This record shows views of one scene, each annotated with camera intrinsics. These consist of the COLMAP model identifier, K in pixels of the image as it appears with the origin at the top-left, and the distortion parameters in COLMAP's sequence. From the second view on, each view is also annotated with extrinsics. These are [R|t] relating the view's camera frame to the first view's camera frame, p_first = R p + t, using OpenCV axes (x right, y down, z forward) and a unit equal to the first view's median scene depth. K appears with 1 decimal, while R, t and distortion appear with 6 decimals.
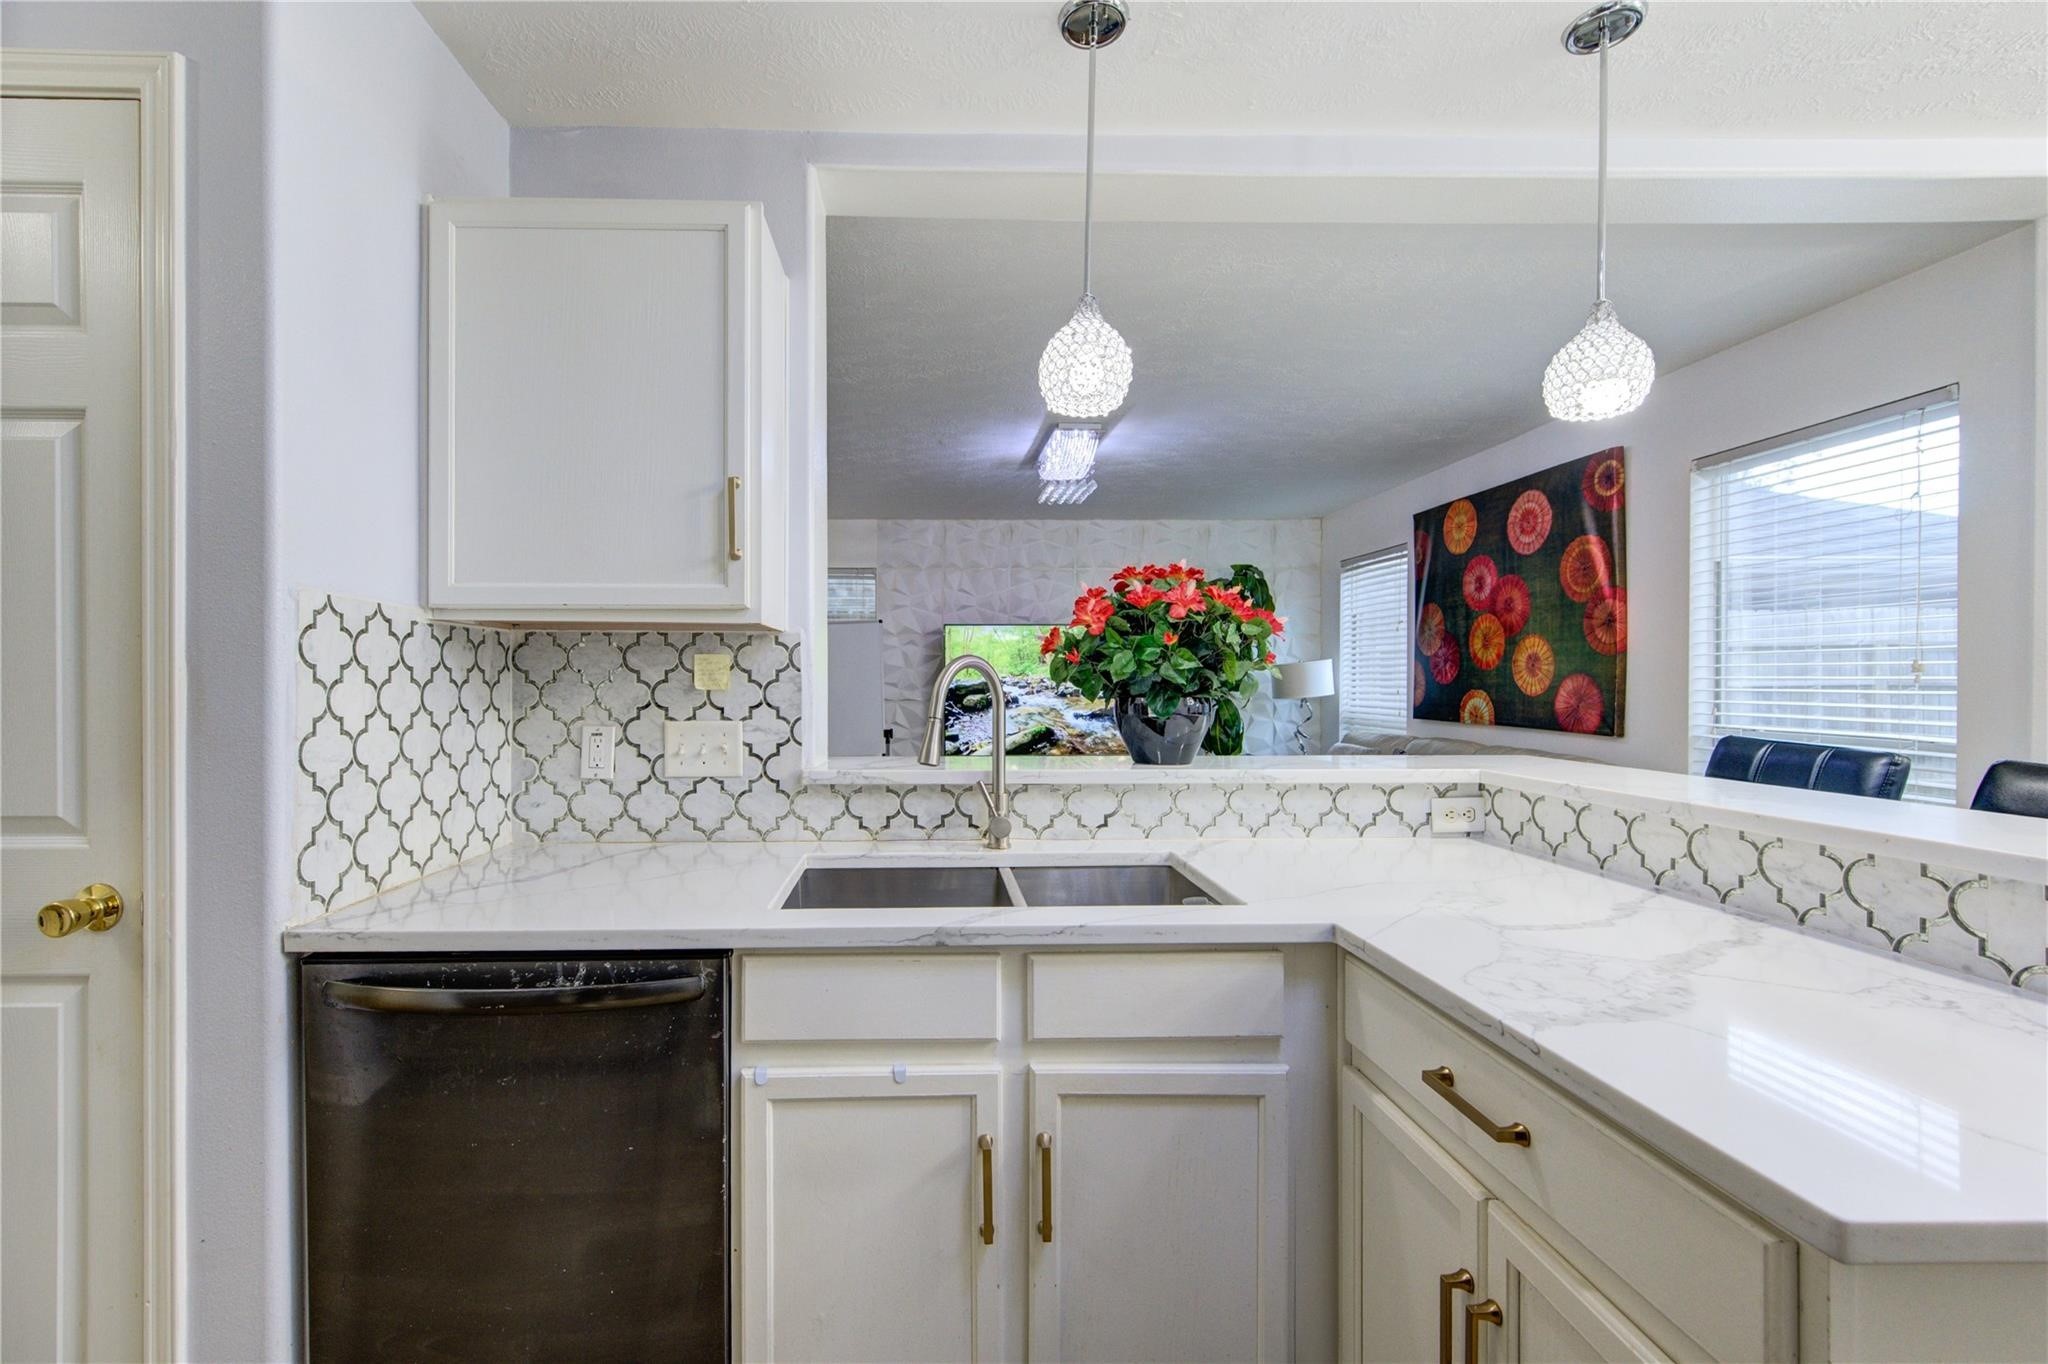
lens RADIAL K [[861.9, 0, 1005.9], [0, 861.9, 687.4], [0, 0, 1]] dist [-0.014364, -0.000243]
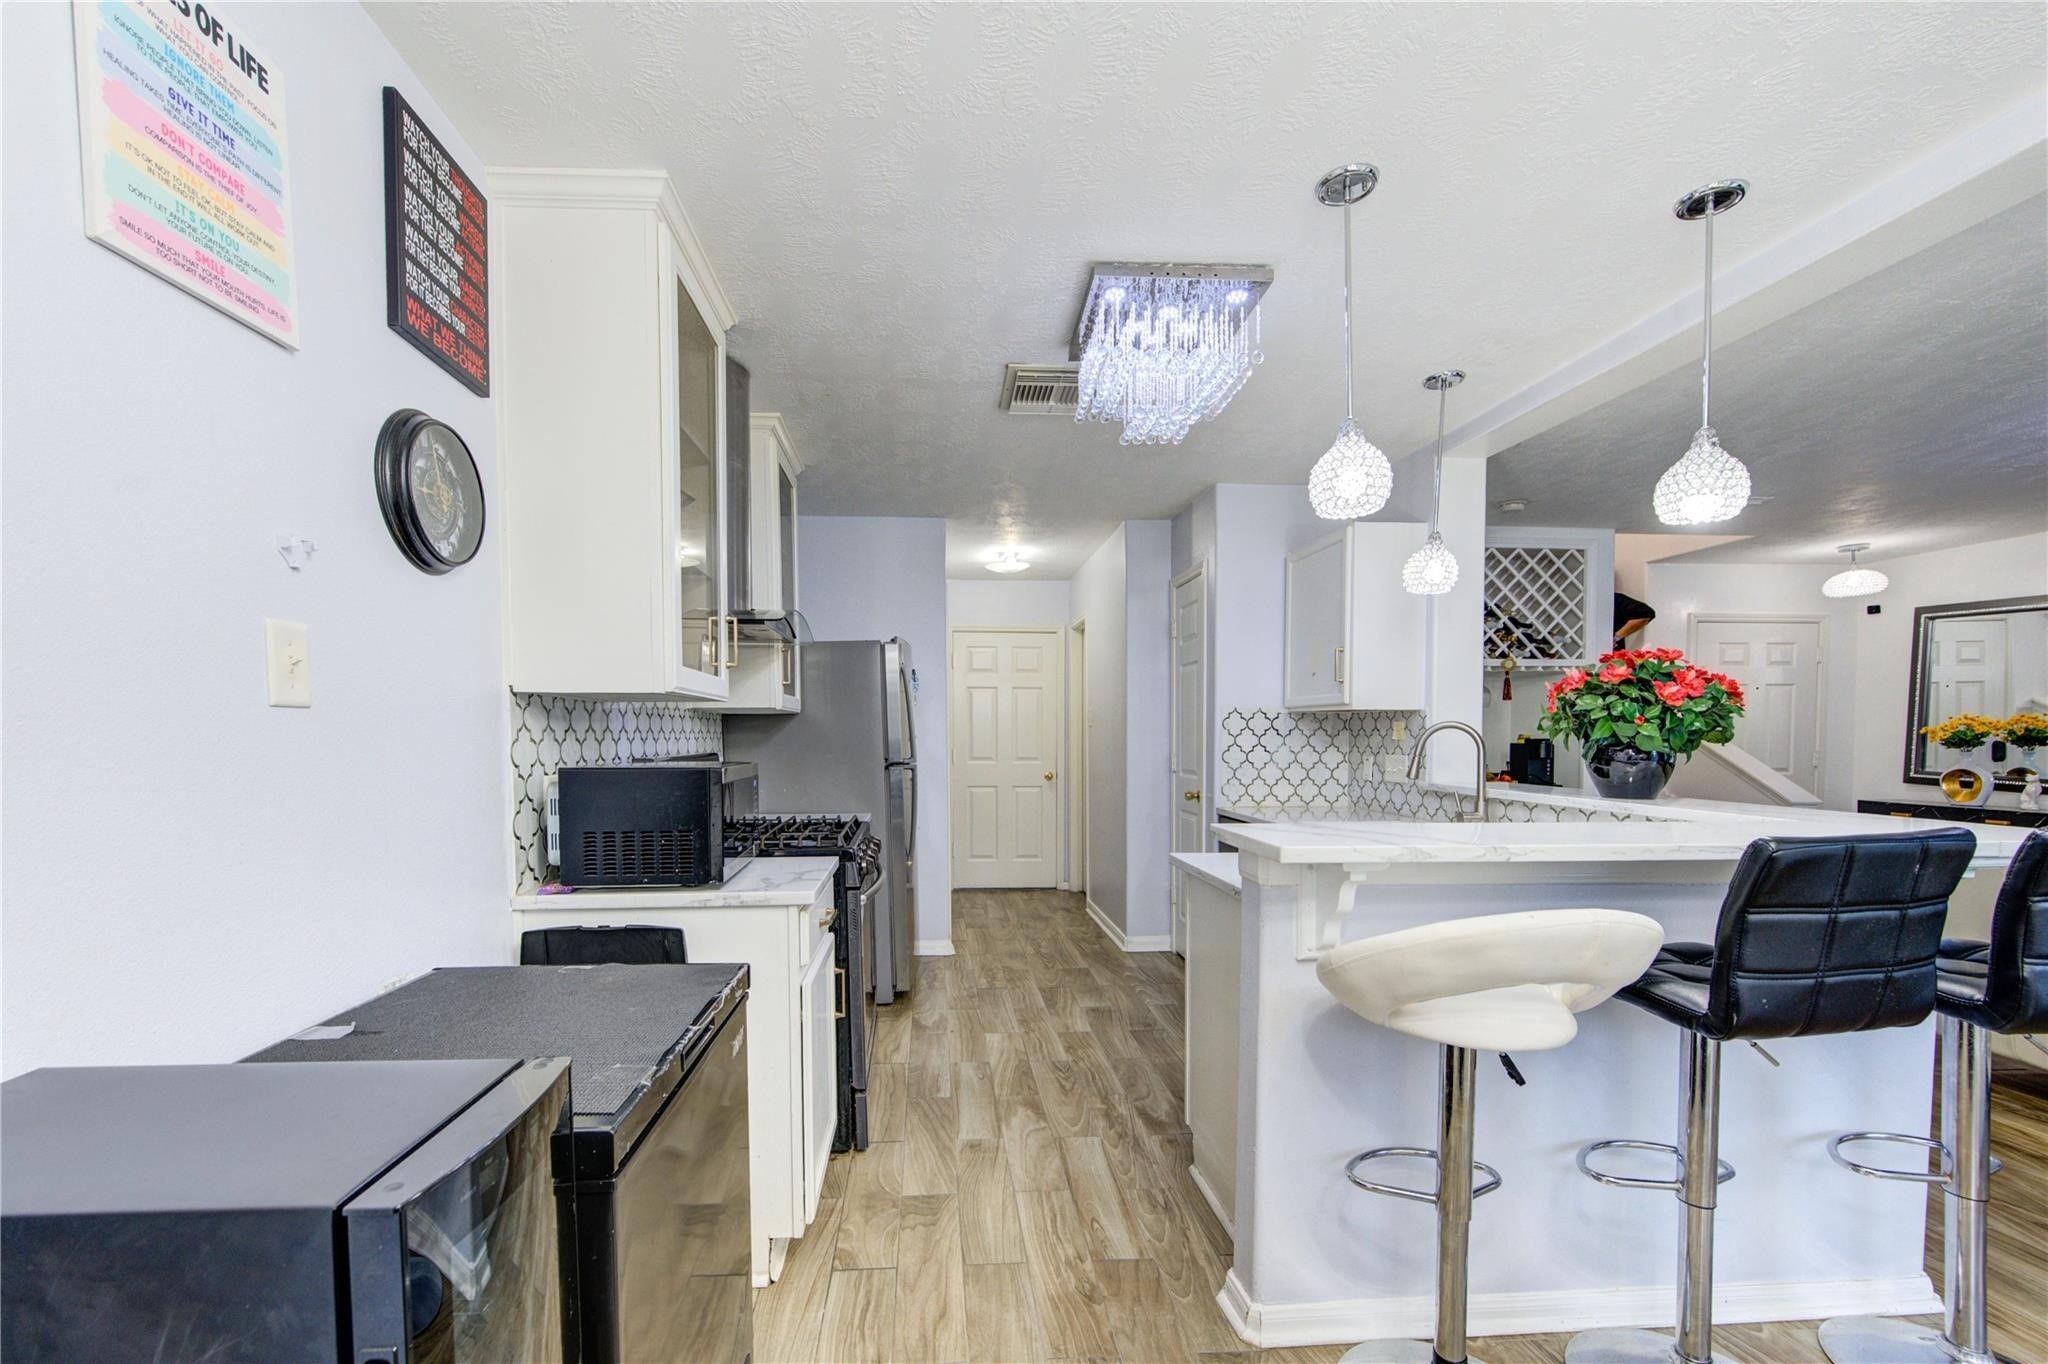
lens RADIAL K [[844.9, 0, 992.1], [0, 844.9, 764.2], [0, 0, 1]] dist [-0.003263, -0.002709]
pose [[0.045117, 0.039379, -0.998205, 0.611291], [-0.008069, 0.999205, 0.039054, -0.003217], [0.998949, 0.006292, 0.045399, -0.015216]]
